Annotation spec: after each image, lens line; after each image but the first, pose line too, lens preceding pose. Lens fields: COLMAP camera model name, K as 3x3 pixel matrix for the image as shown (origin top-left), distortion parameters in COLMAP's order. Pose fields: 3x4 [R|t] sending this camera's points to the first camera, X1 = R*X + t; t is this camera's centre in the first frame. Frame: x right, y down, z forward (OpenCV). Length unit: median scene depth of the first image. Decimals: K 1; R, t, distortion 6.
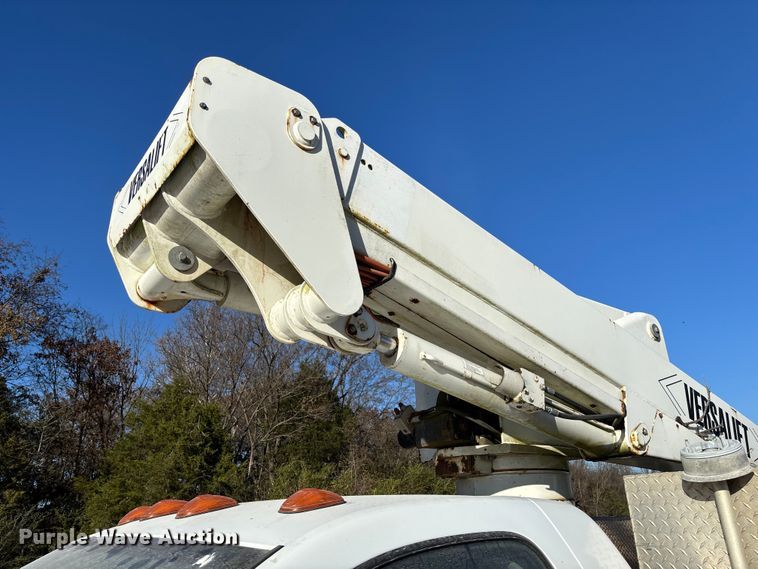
lens RADIAL K [[574.6, 0, 386.1], [0, 574.6, 272.2], [0, 0, 1]] dist [0.055671, -0.065069]
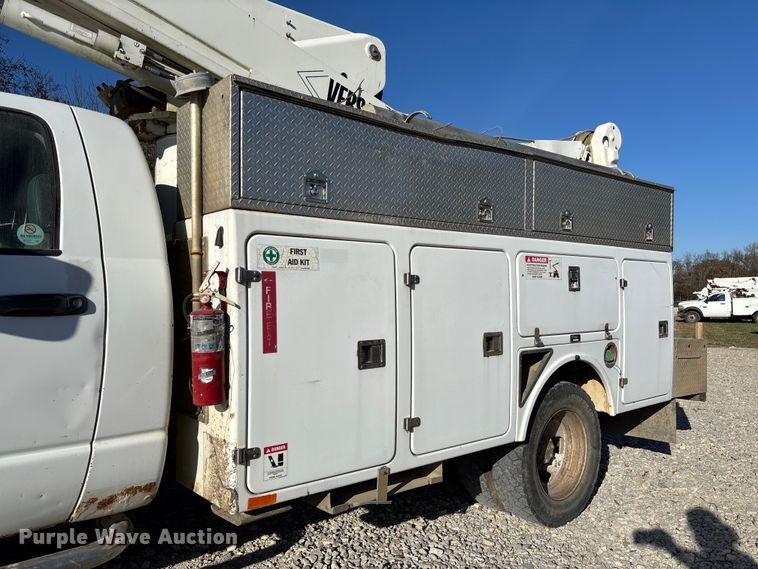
lens RADIAL K [[574.6, 0, 382.5], [0, 574.6, 287.3], [0, 0, 1]] dist [0.055671, -0.065069]
pose [[0.998994, 0.033058, 0.030308, 0.455273], [-0.042193, 0.921839, 0.385270, 0.088773], [-0.015203, -0.386161, 0.922306, -0.279833]]
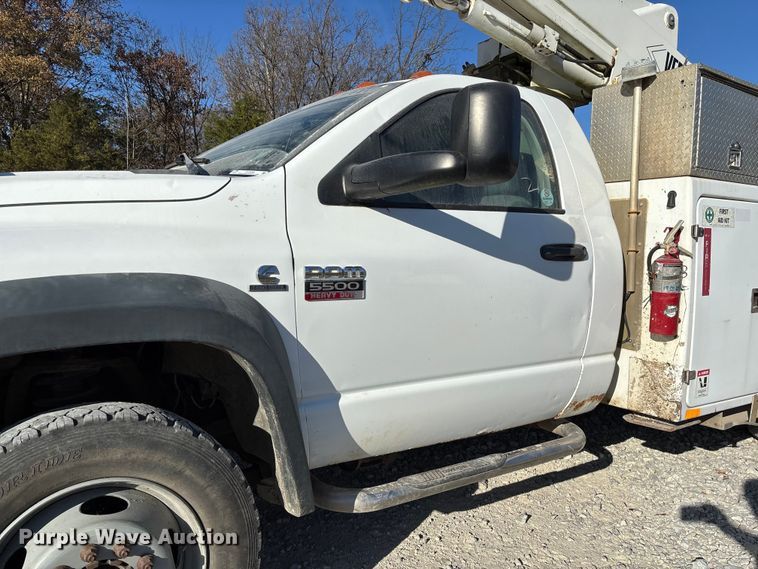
lens RADIAL K [[574.6, 0, 386.2], [0, 574.6, 280.4], [0, 0, 1]] dist [0.055671, -0.065069]
pose [[0.994541, 0.058646, -0.086309, -0.015049], [-0.013002, 0.890325, 0.455141, 0.037152], [0.103536, -0.451534, 0.886227, -0.449549]]
